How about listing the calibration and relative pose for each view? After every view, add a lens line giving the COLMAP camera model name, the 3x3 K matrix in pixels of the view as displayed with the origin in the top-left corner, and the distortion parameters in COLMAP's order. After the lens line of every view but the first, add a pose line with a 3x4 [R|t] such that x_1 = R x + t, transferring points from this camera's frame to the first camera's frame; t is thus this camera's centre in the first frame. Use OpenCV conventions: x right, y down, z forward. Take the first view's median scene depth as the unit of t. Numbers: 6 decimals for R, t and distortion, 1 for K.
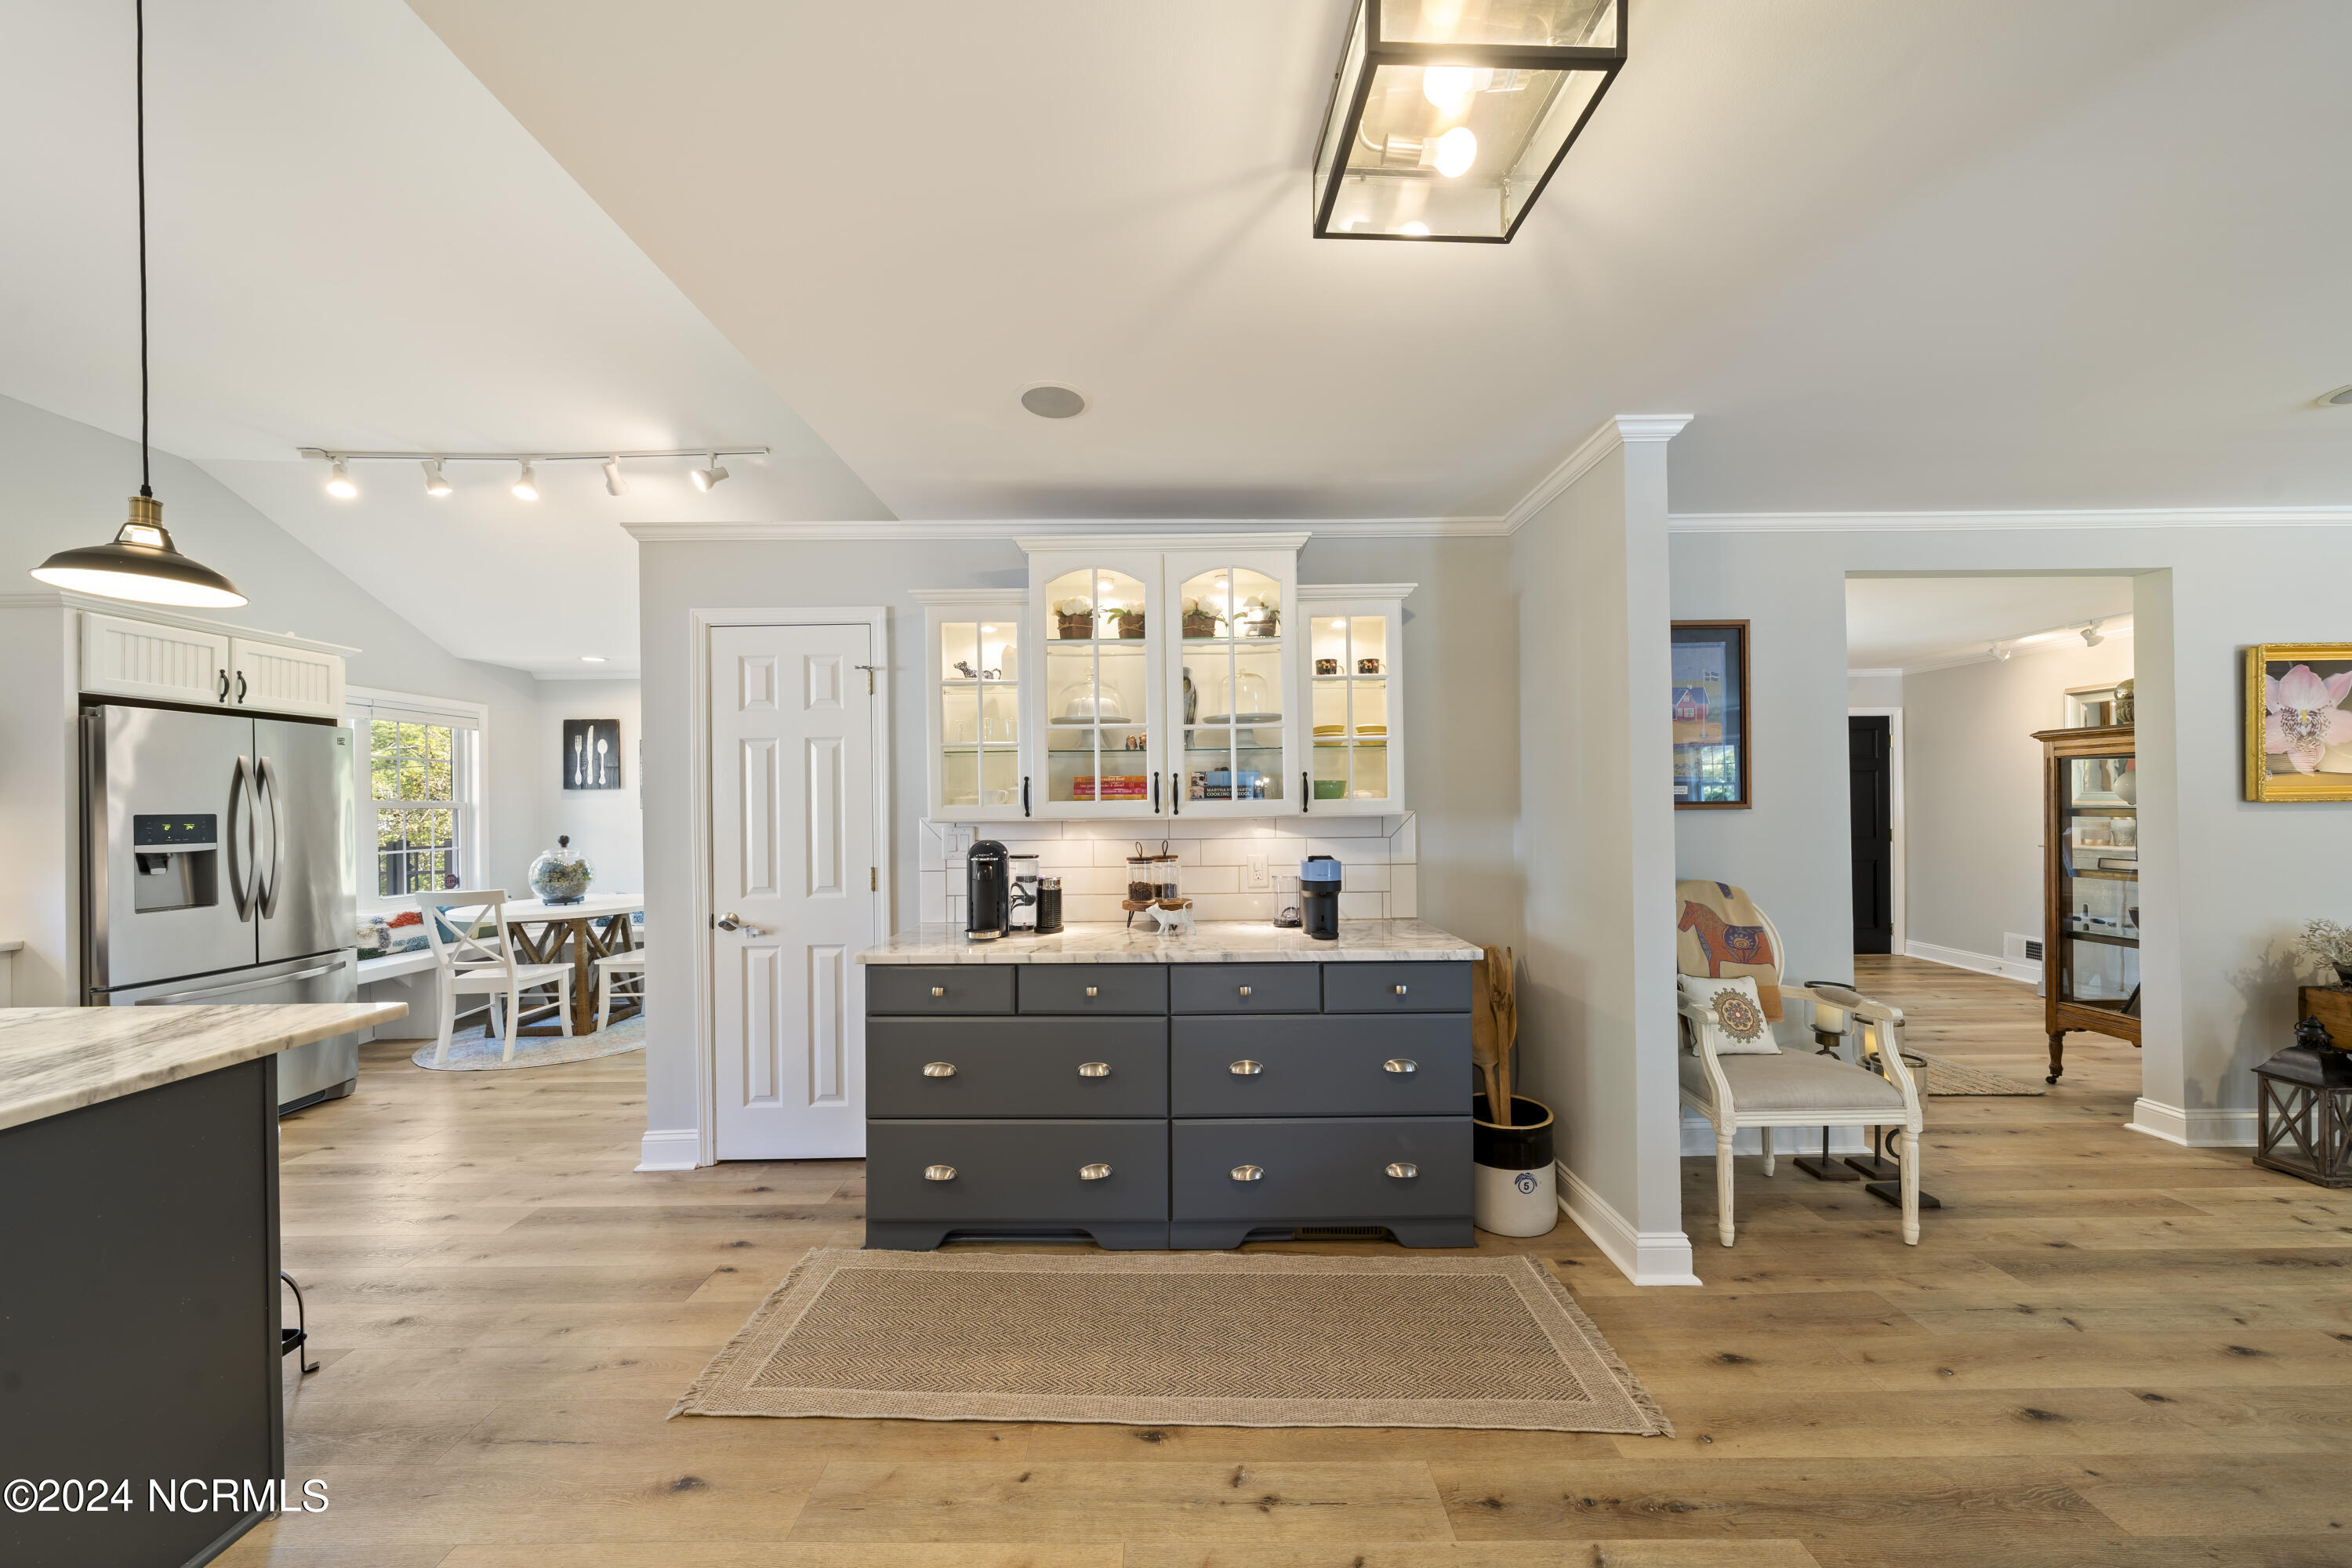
lens RADIAL K [[796.0, 0, 1176.5], [0, 796.0, 807.3], [0, 0, 1]] dist [-0.003830, 0.000313]
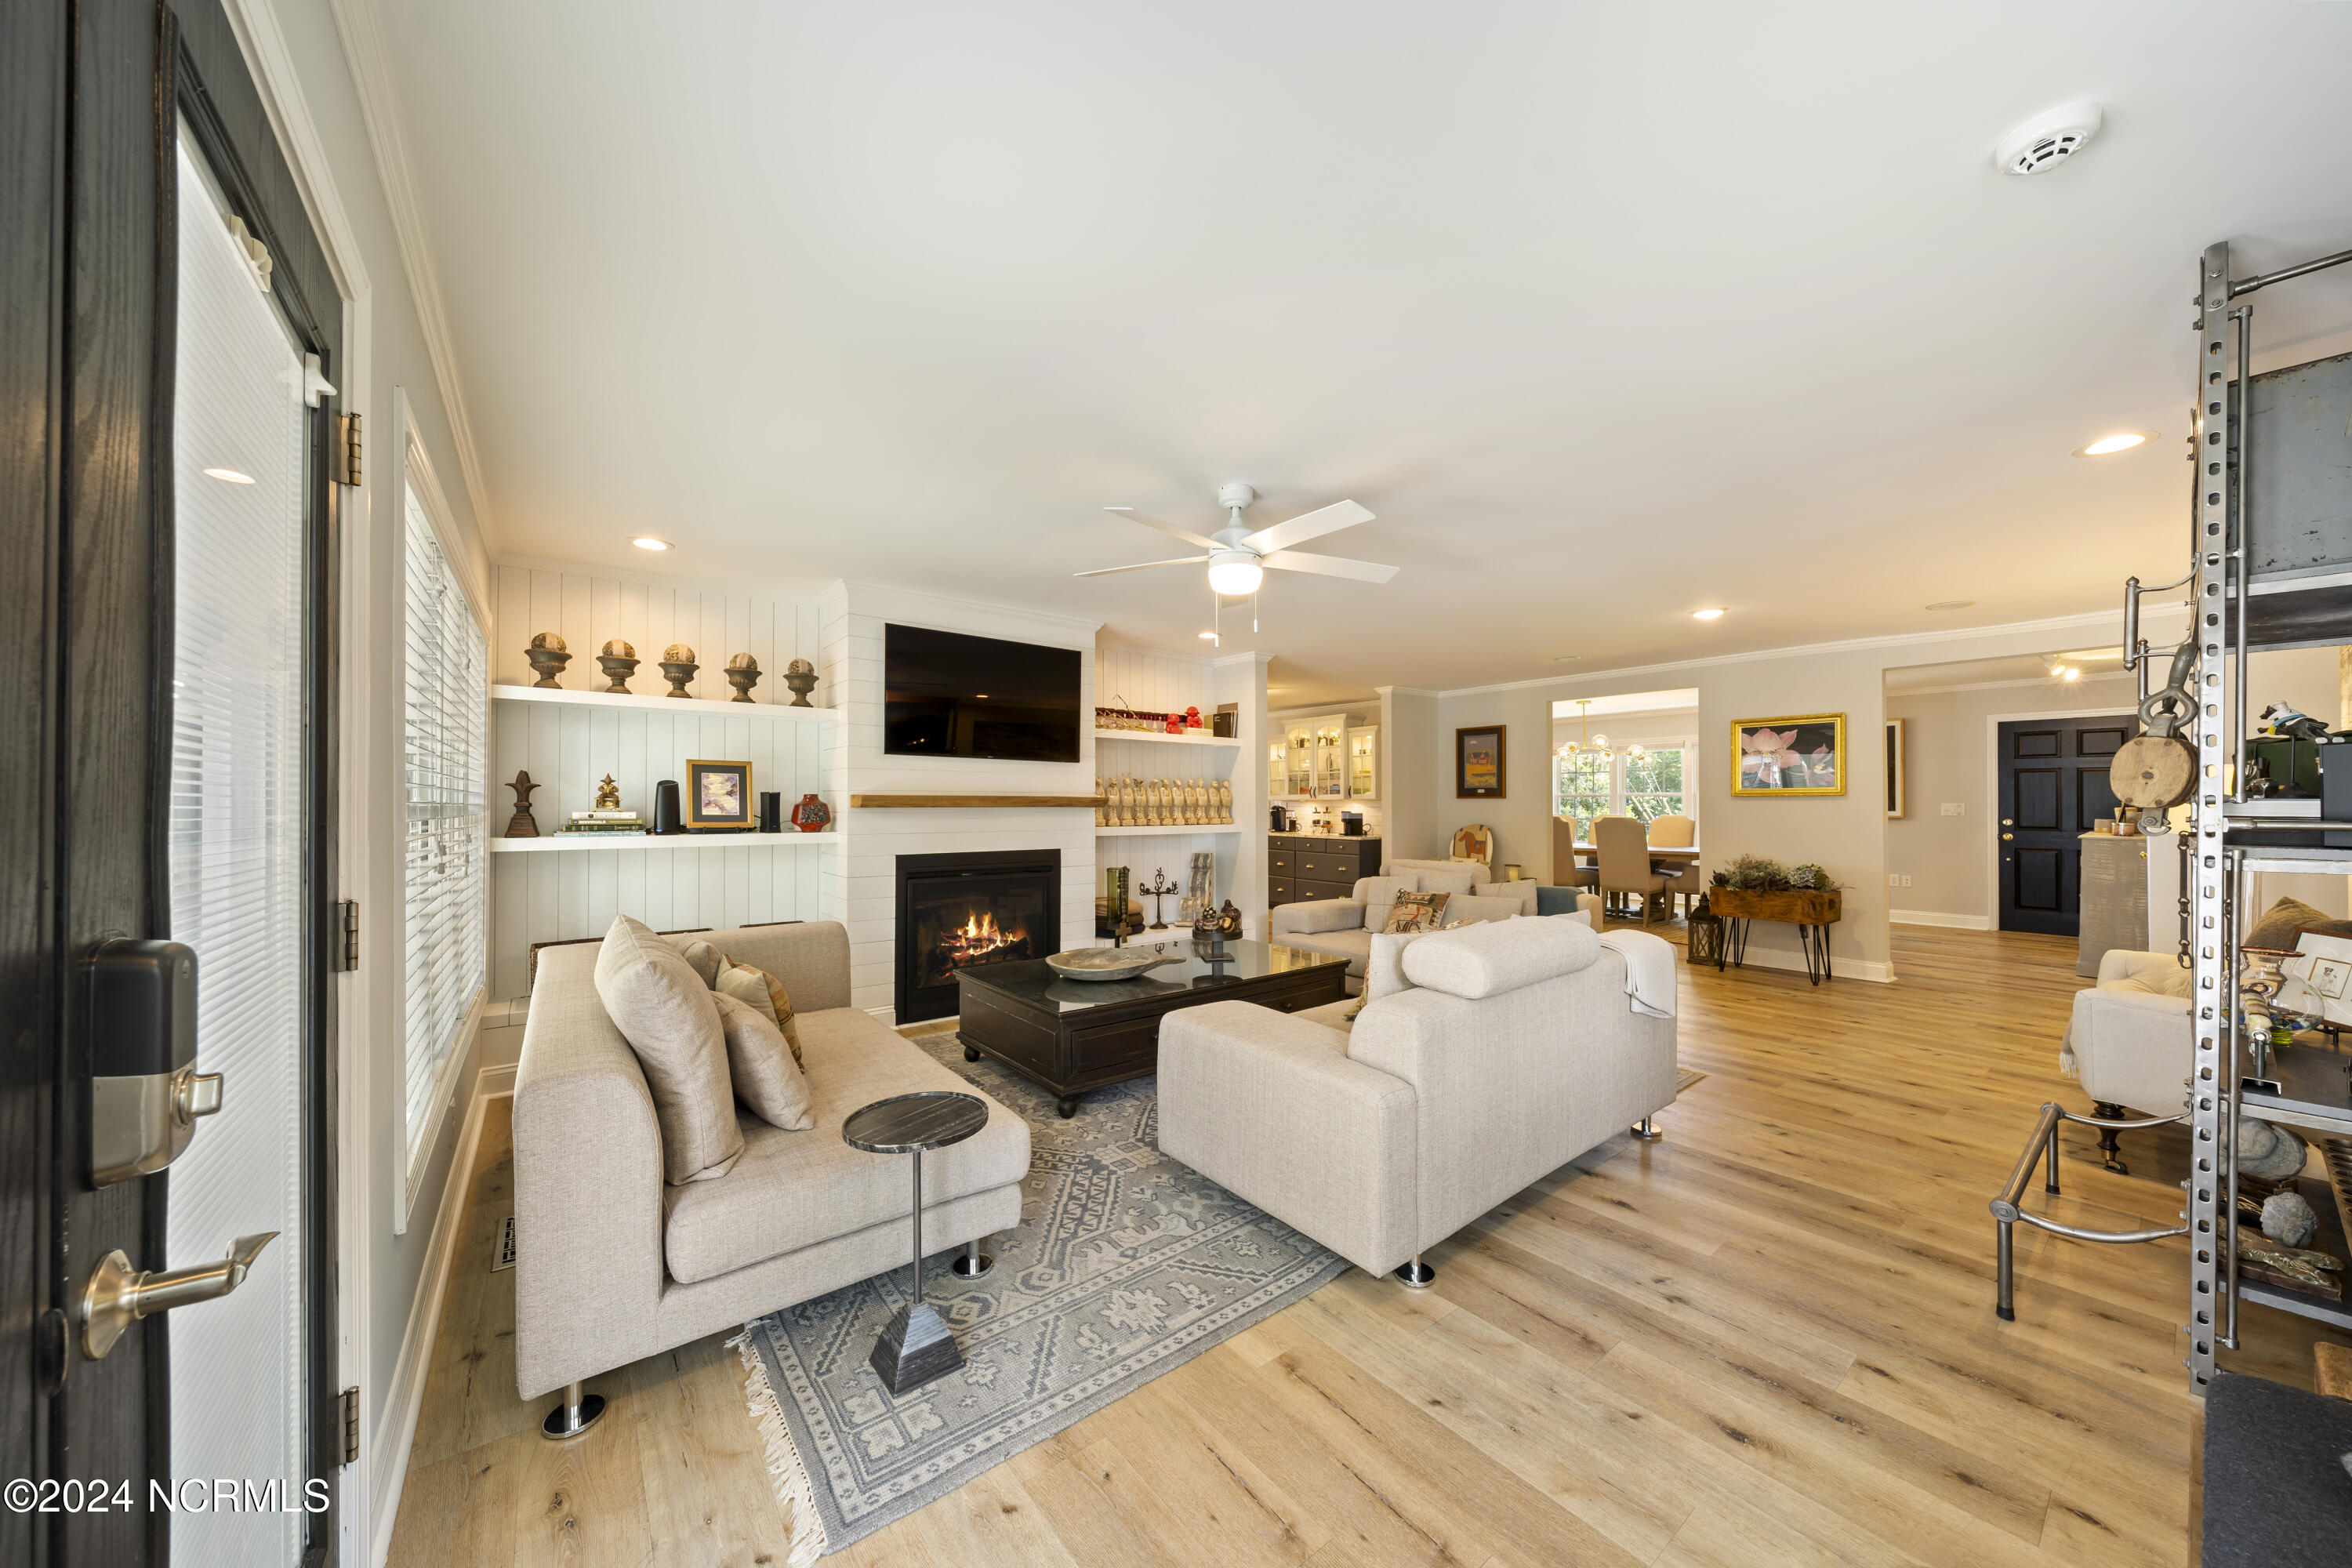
lens RADIAL K [[796.0, 0, 1166.8], [0, 796.0, 803.2], [0, 0, 1]] dist [-0.003830, 0.000313]
pose [[0.607843, 0.010959, -0.793981, 2.266470], [-0.005711, 0.999939, 0.009430, 0.000510], [0.794036, -0.001198, 0.607869, -1.555014]]
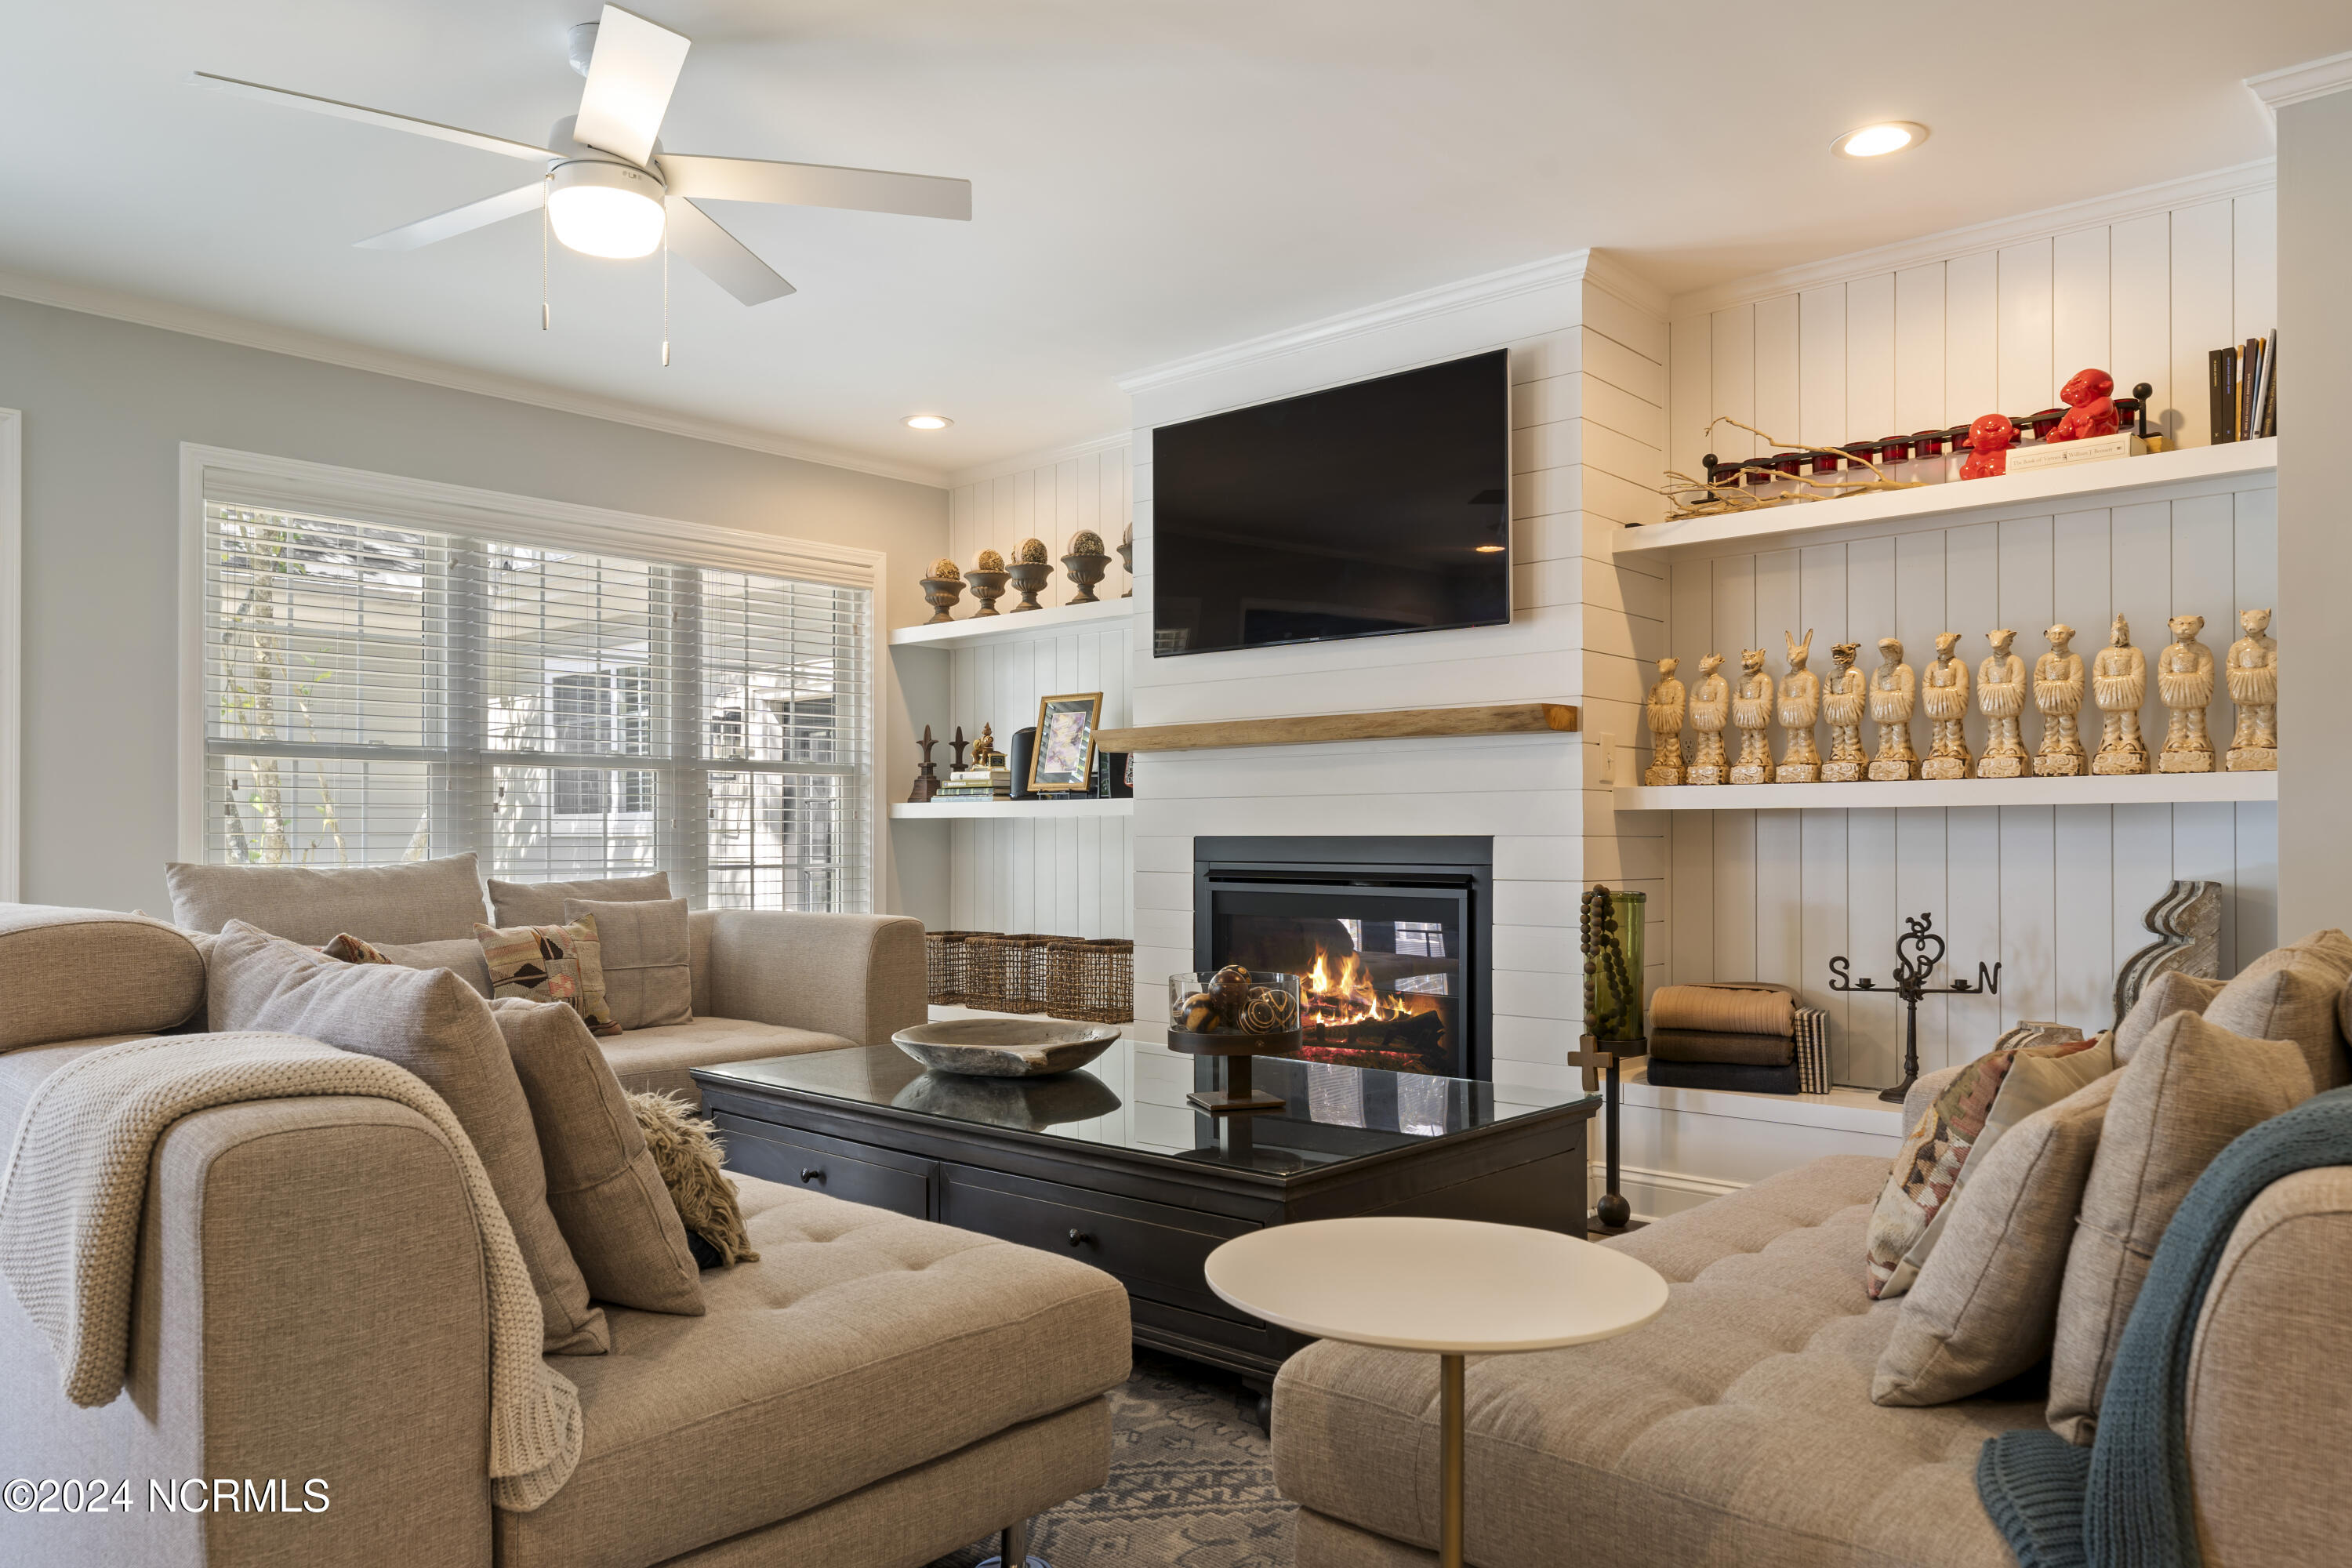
lens RADIAL K [[1575.3, 0, 1176.8], [0, 1575.3, 809.8], [0, 0, 1]] dist [0.000623, 0.004899]
pose [[-0.674009, 0.003107, -0.738717, 1.988632], [0.013405, 0.999878, -0.008026, 0.106592], [0.738601, -0.015312, -0.673968, 0.146339]]
